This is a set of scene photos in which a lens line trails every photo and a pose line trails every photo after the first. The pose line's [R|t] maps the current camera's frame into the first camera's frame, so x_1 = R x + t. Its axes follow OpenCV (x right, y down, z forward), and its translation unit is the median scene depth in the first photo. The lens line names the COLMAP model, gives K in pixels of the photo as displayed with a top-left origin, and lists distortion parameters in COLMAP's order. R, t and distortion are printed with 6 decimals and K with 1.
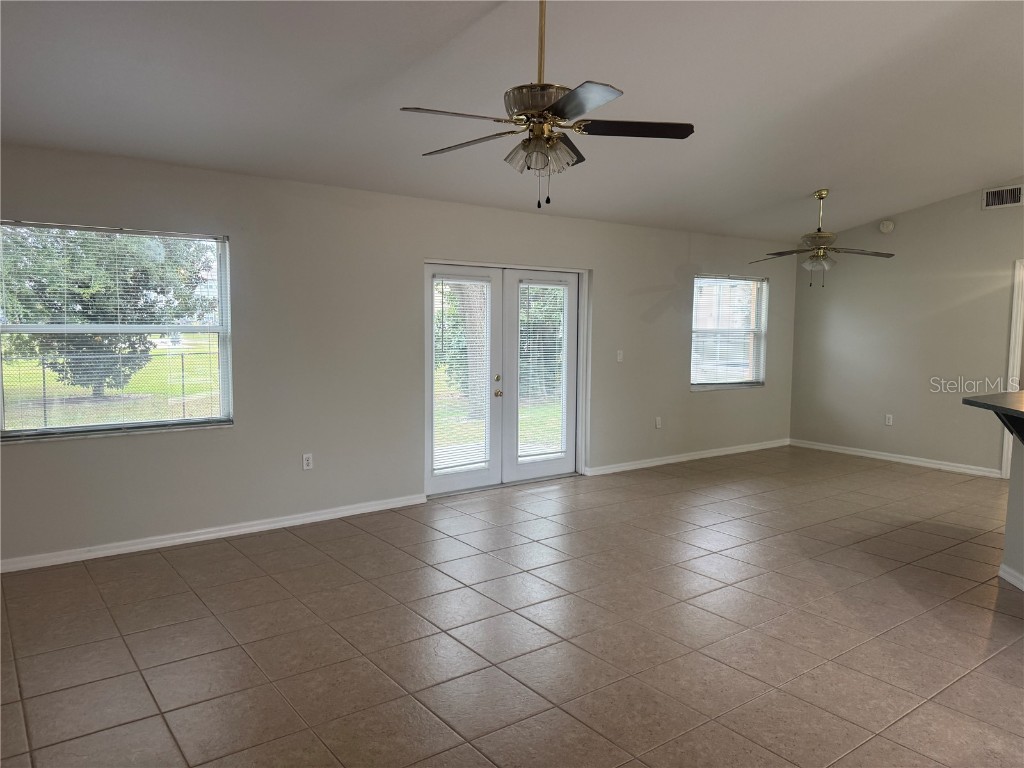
lens RADIAL K [[721.5, 0, 519.2], [0, 721.5, 384.2], [0, 0, 1]] dist [0.051803, -0.003141]
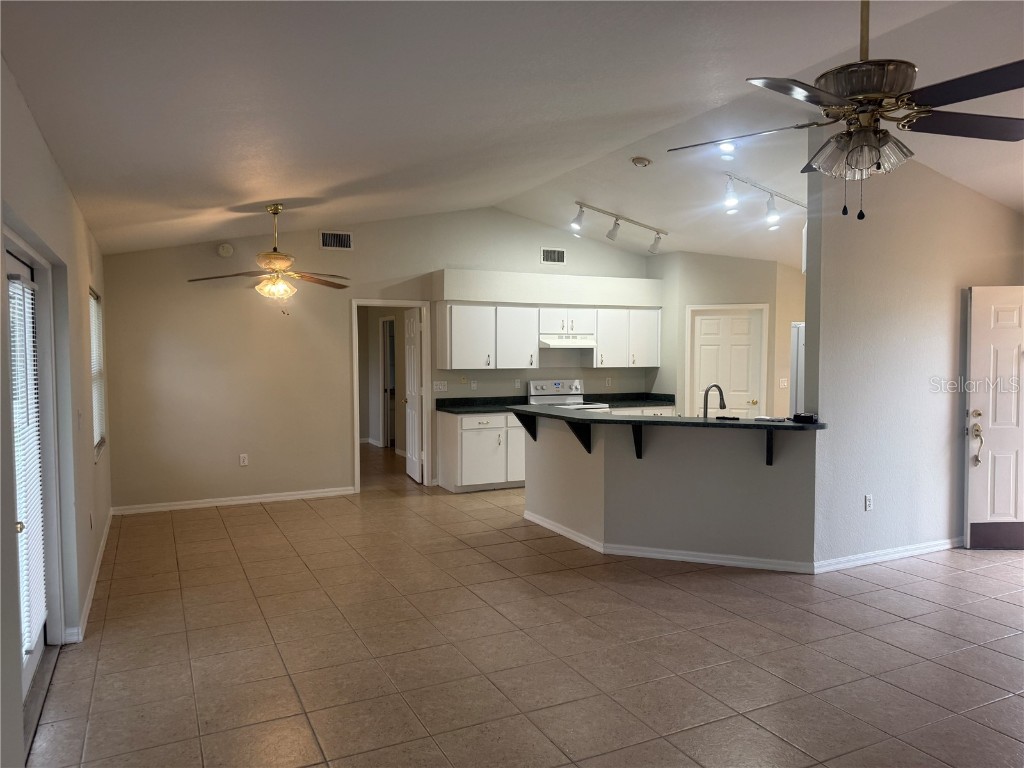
lens RADIAL K [[721.5, 0, 519.2], [0, 721.5, 384.2], [0, 0, 1]] dist [0.051803, -0.003141]
pose [[0.189659, -0.053964, 0.980366, -0.431684], [0.082402, 0.995841, 0.038875, -0.069751], [-0.978386, 0.073411, 0.193316, 0.632081]]
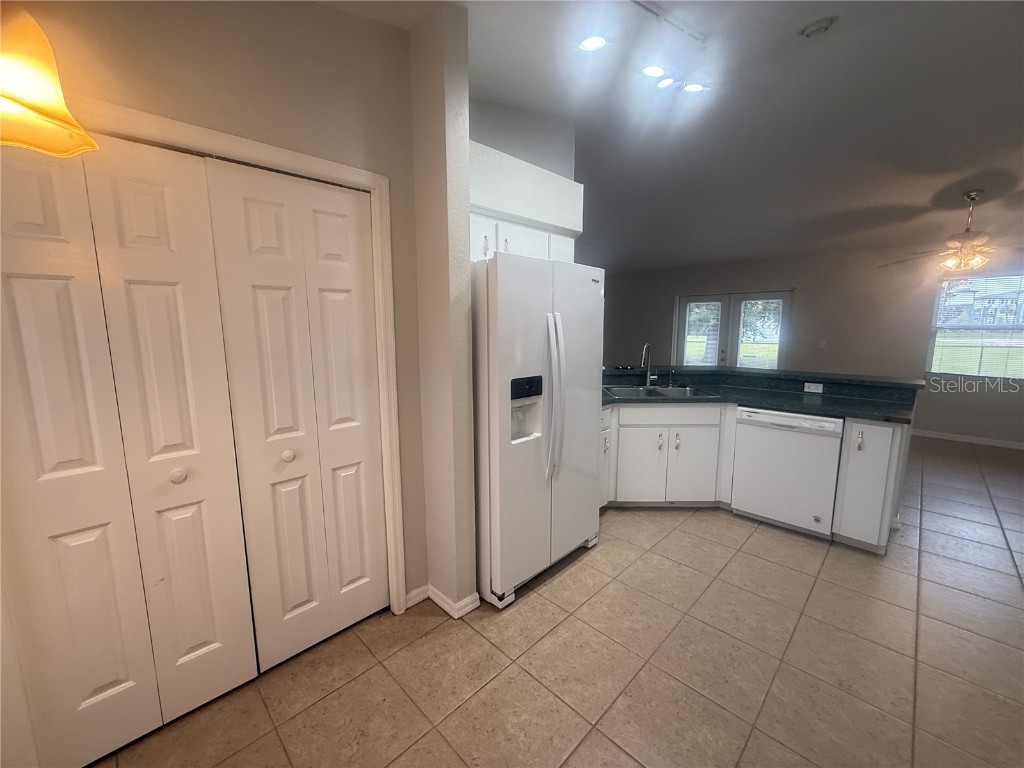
lens RADIAL K [[409.3, 0, 509.2], [0, 409.3, 383.8], [0, 0, 1]] dist [-0.000619, 0.000068]
pose [[0.122694, 0.129938, -0.983902, 1.063578], [-0.076863, 0.989658, 0.121113, -0.012370], [0.989464, 0.060766, 0.131412, 0.316335]]
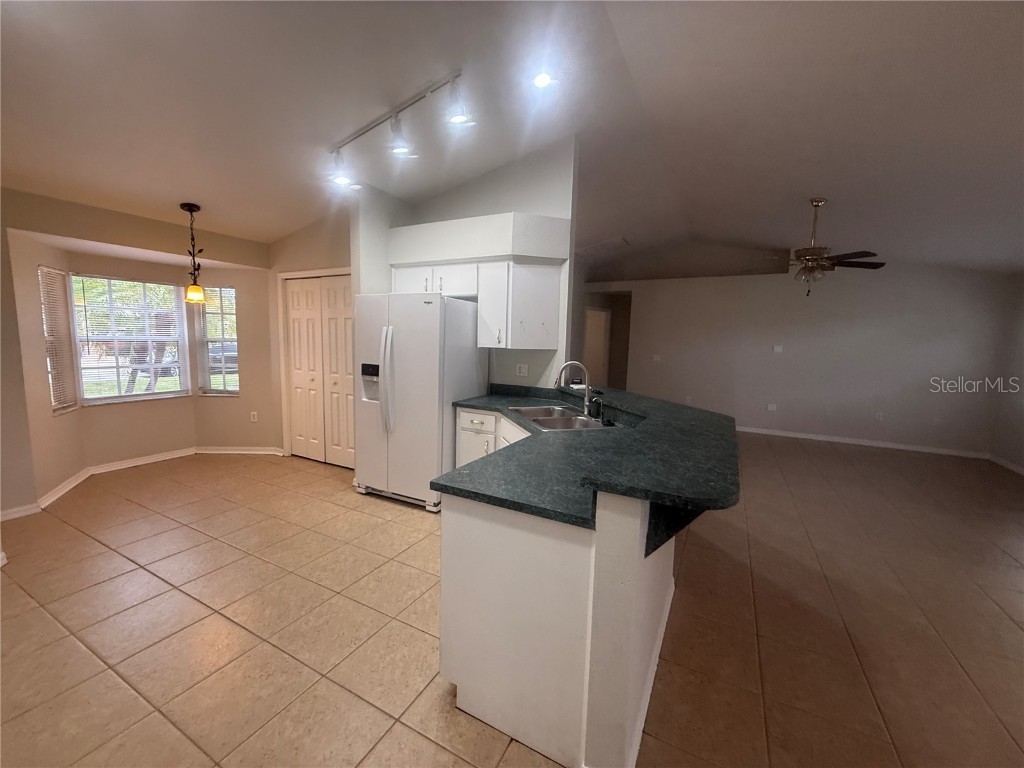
lens RADIAL K [[409.3, 0, 509.2], [0, 409.3, 383.8], [0, 0, 1]] dist [-0.000619, 0.000068]
pose [[-0.912159, 0.011731, -0.409668, 0.788100], [-0.068695, 0.981072, 0.181049, -0.069854], [0.404038, 0.193288, -0.894088, 0.985632]]
